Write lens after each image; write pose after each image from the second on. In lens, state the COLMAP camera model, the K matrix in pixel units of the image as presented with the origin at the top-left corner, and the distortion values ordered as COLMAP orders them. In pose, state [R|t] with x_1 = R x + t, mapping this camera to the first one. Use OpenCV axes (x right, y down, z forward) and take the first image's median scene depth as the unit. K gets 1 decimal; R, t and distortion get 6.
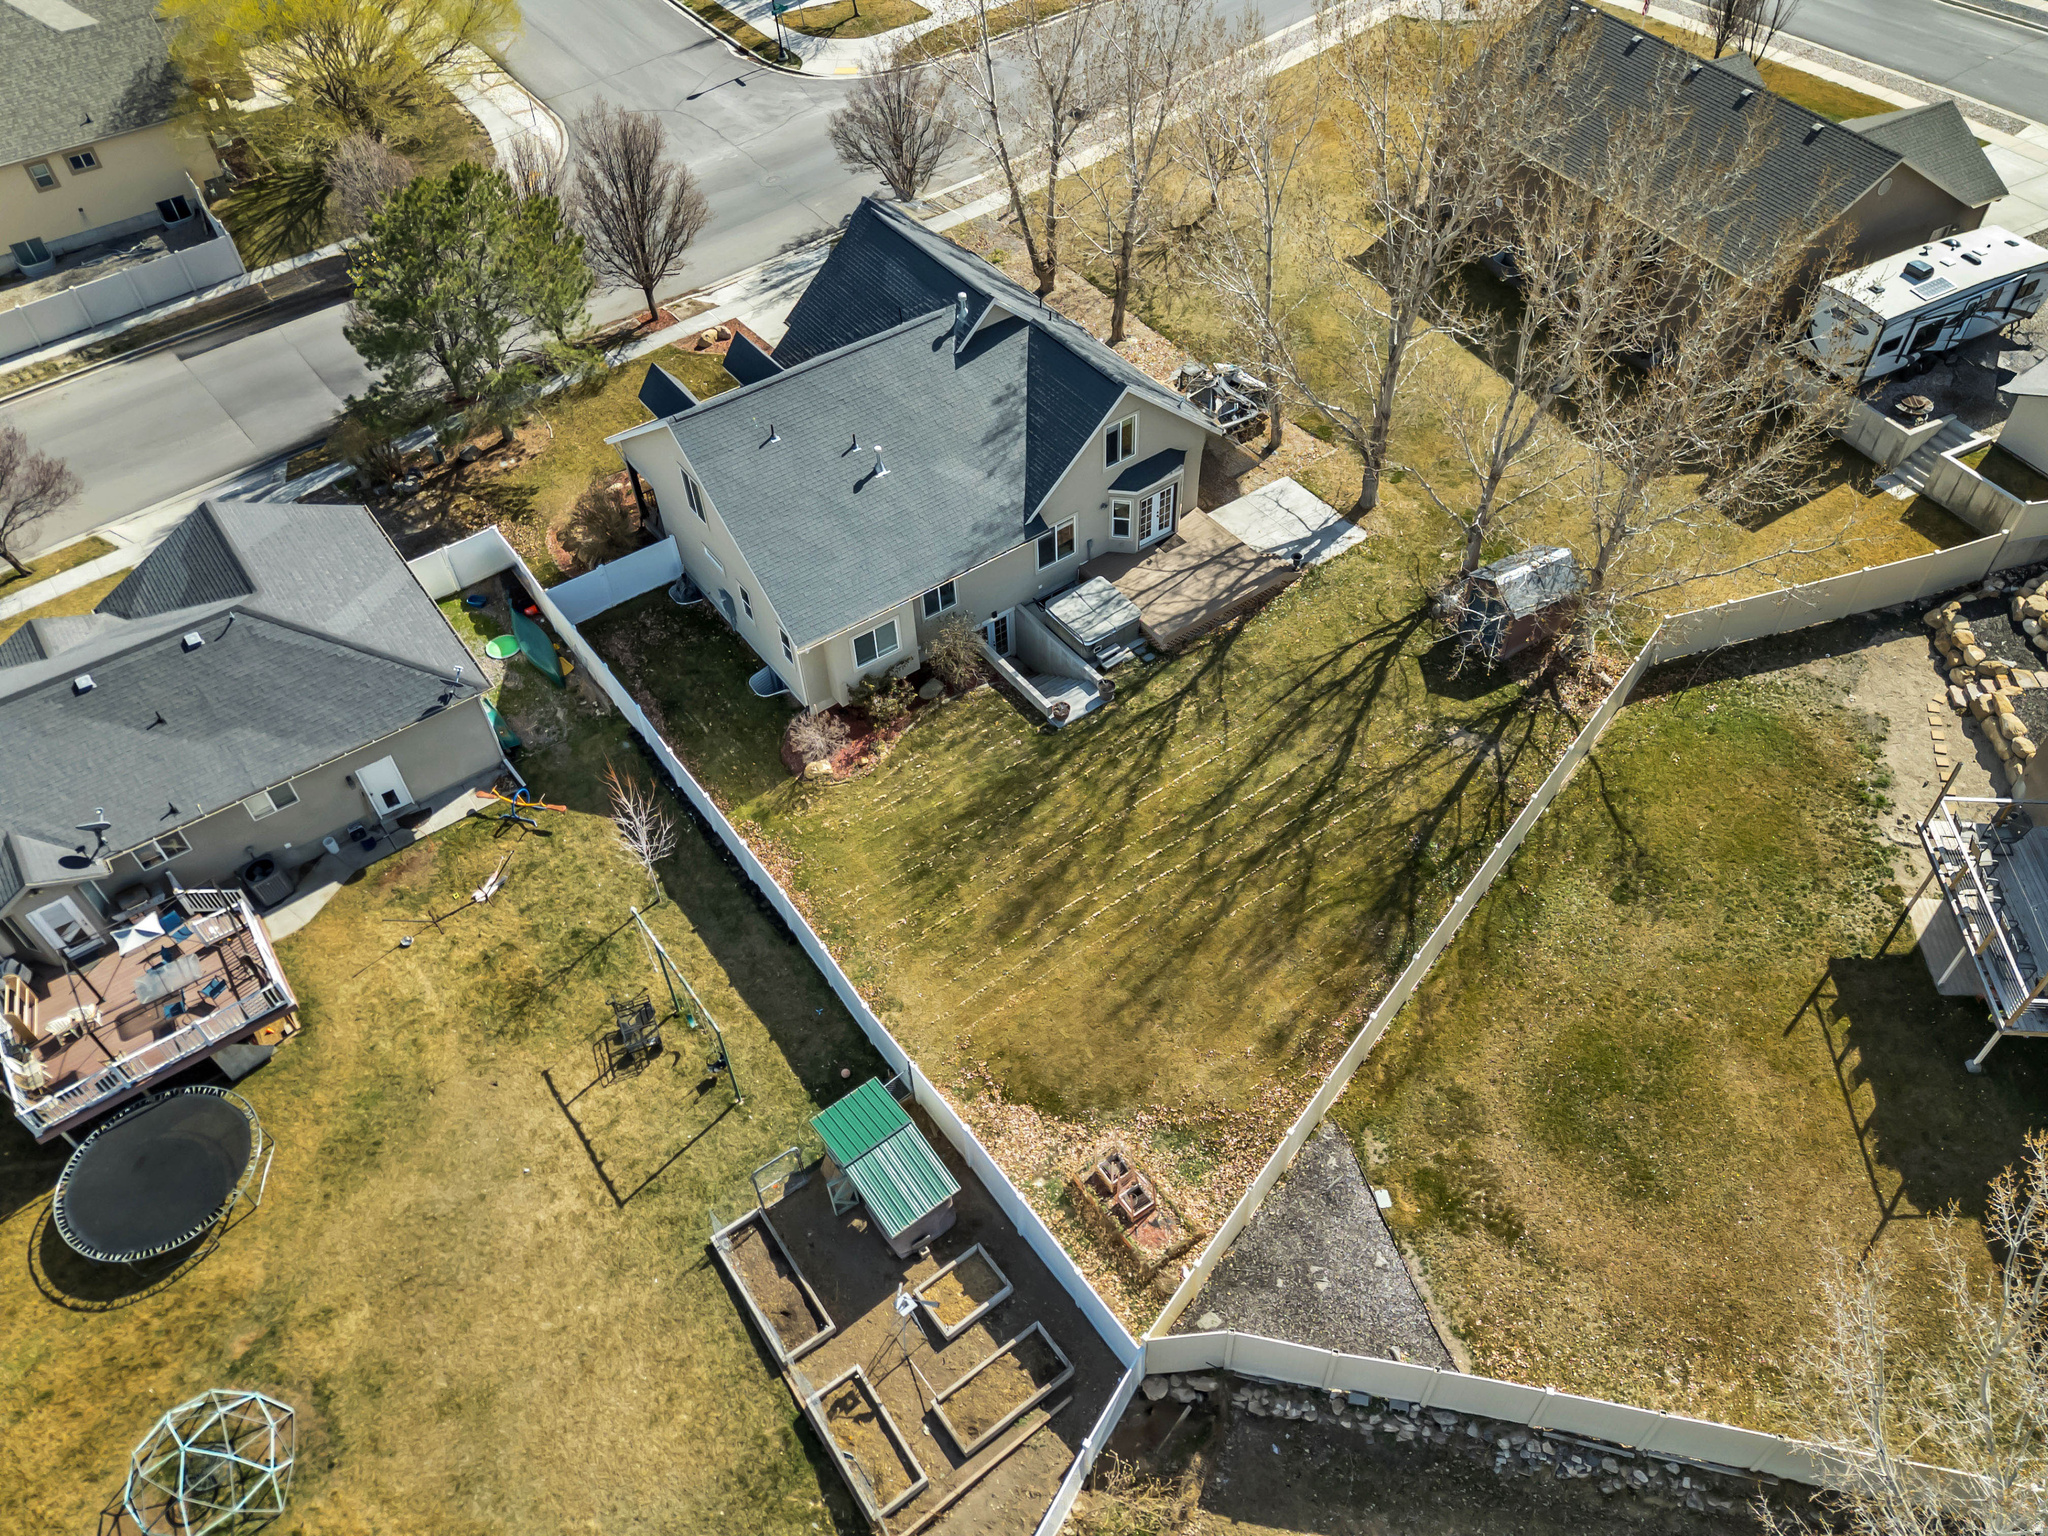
lens RADIAL K [[1510.9, 0, 1031.4], [0, 1510.9, 771.2], [0, 0, 1]] dist [0.065904, -0.054229]
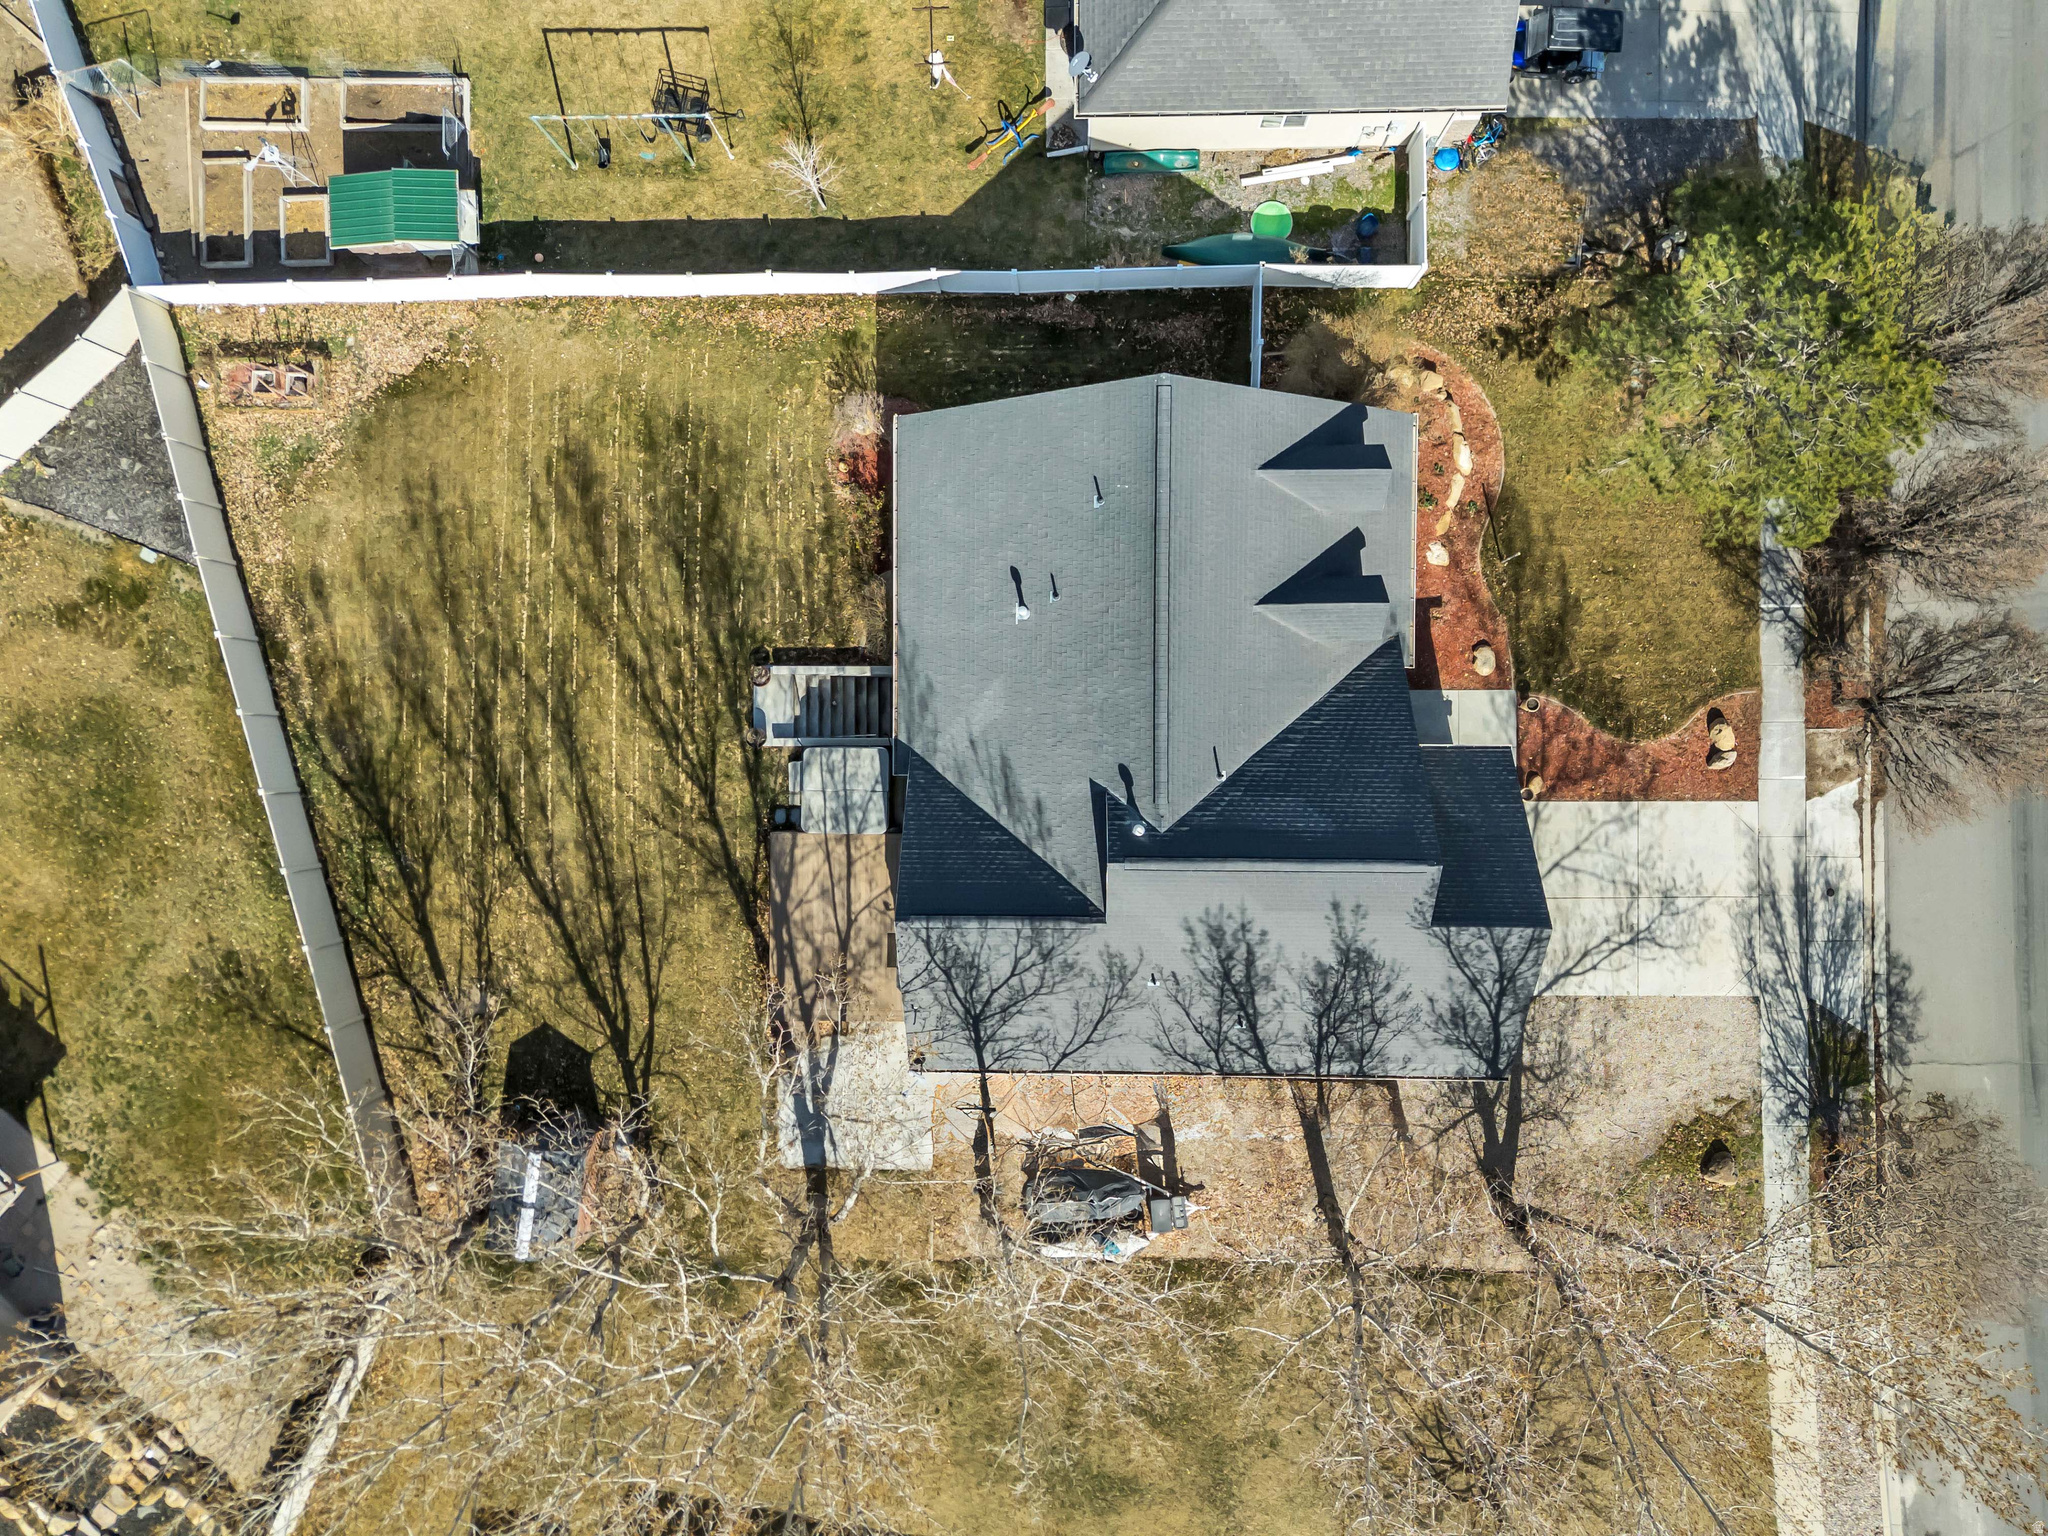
lens RADIAL K [[1510.9, 0, 1023.0], [0, 1510.9, 760.6], [0, 0, 1]] dist [0.065904, -0.054229]
pose [[-0.587386, 0.807319, 0.056692, -0.087410], [-0.562223, -0.457440, 0.688951, -0.823031], [0.582136, 0.372807, 0.722587, 0.492503]]
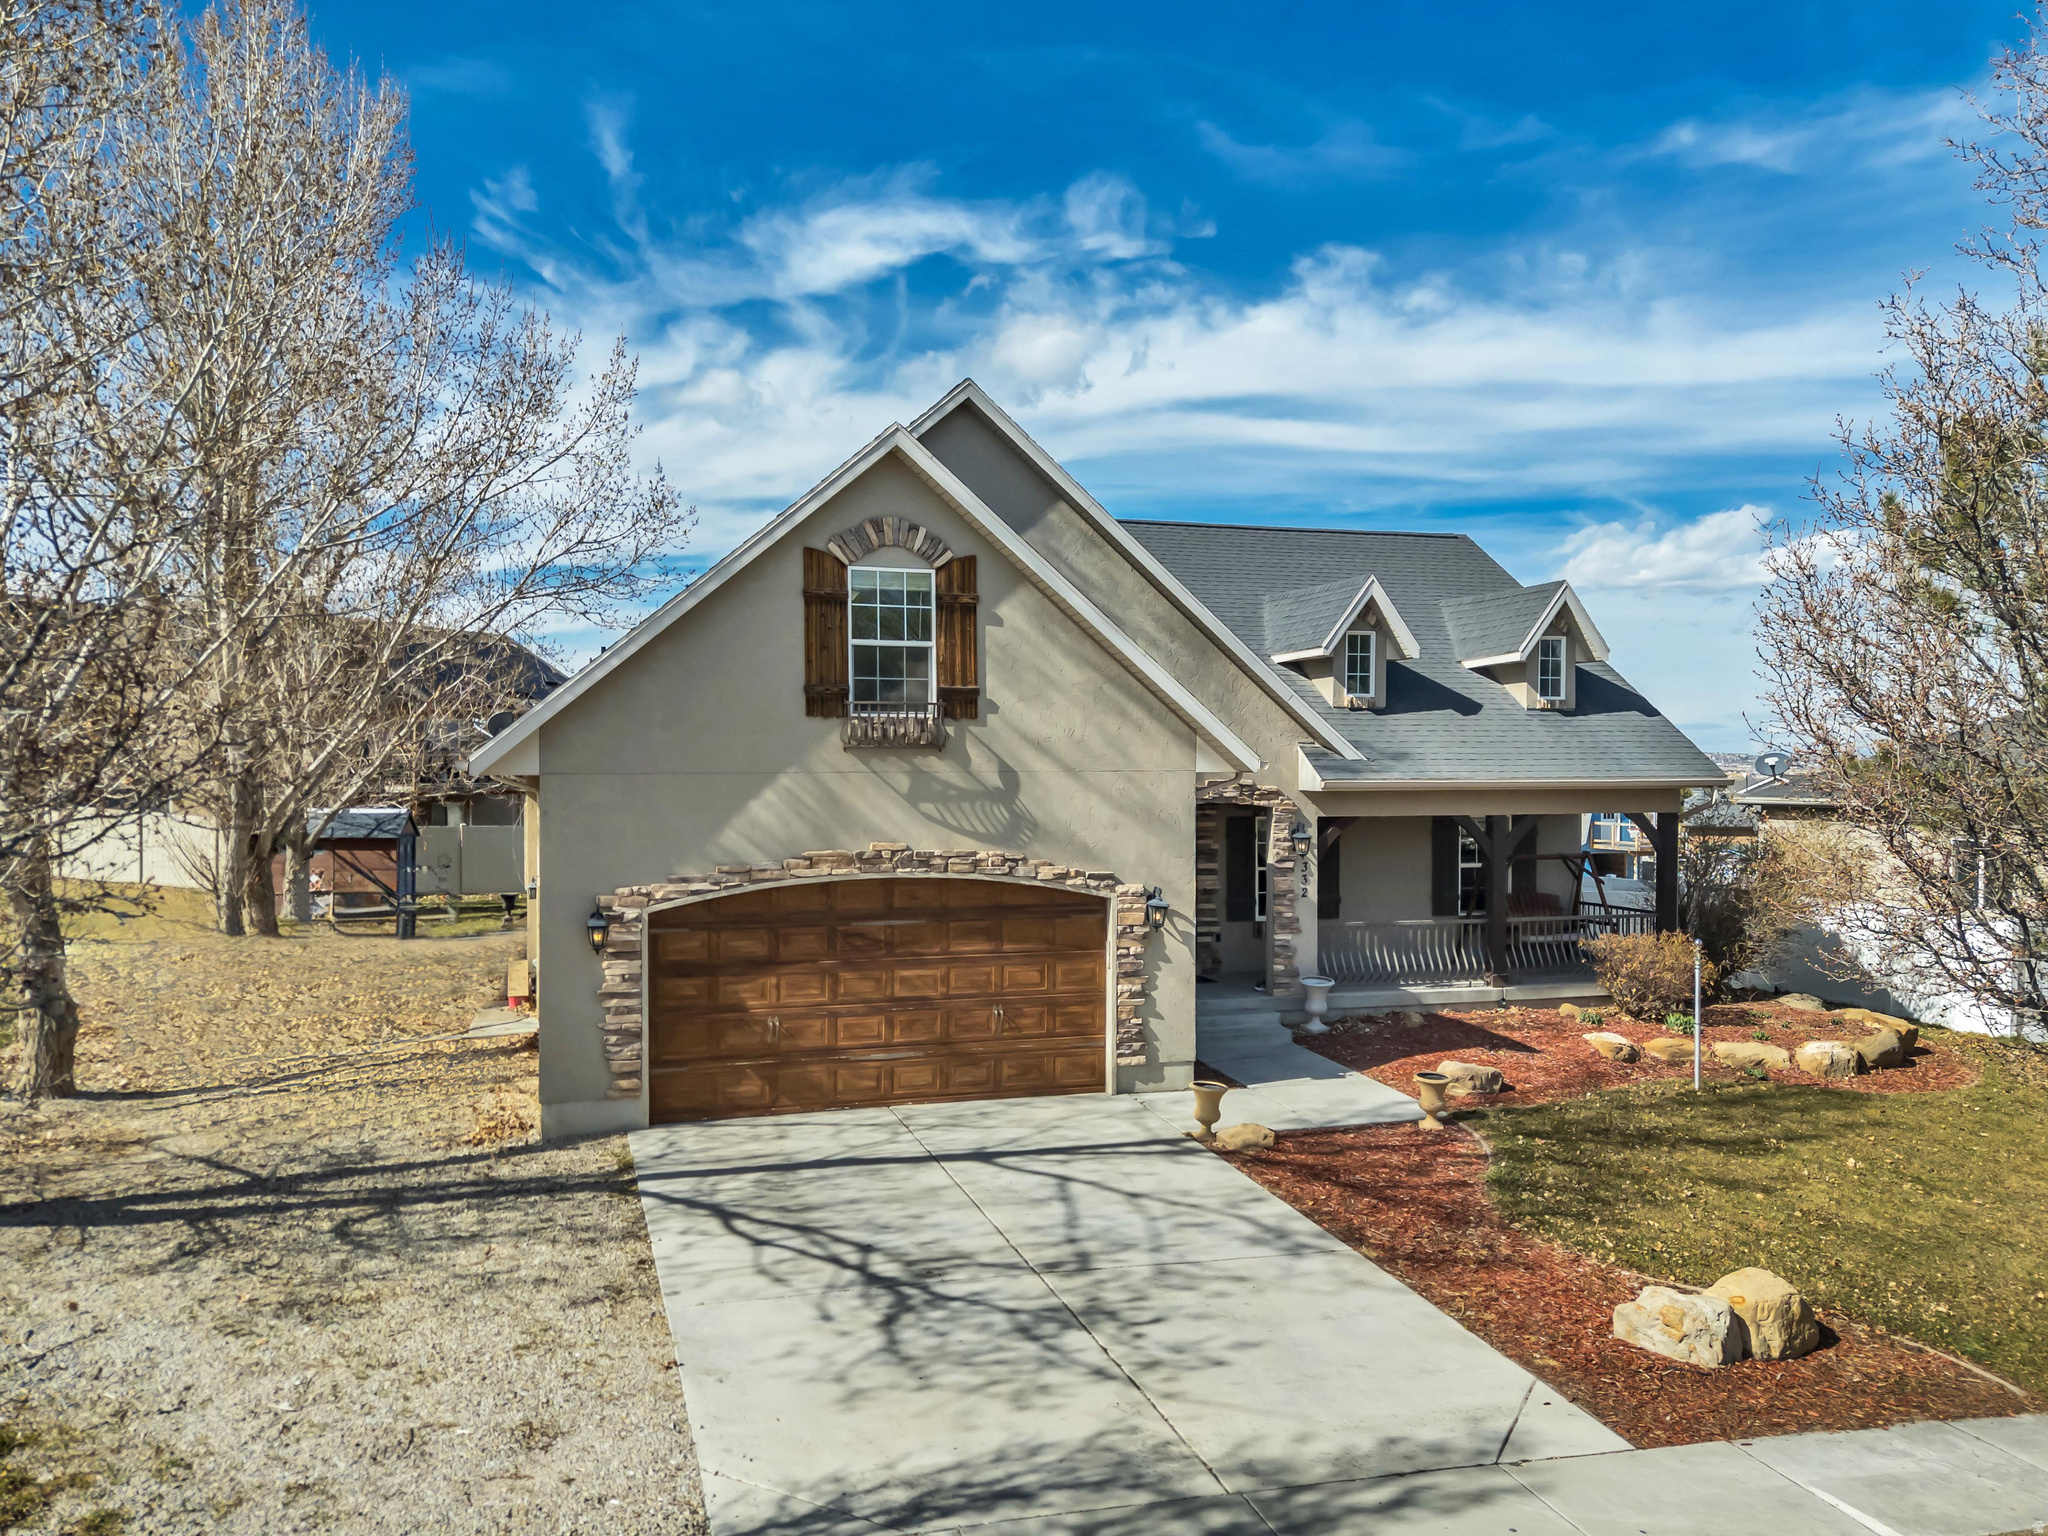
lens RADIAL K [[1510.9, 0, 1031.6], [0, 1510.9, 766.5], [0, 0, 1]] dist [0.065904, -0.054229]
pose [[-0.951195, 0.028154, 0.307302, -0.269090], [0.248862, 0.658821, 0.709945, -0.661064], [-0.182469, 0.751772, -0.633674, 1.535557]]
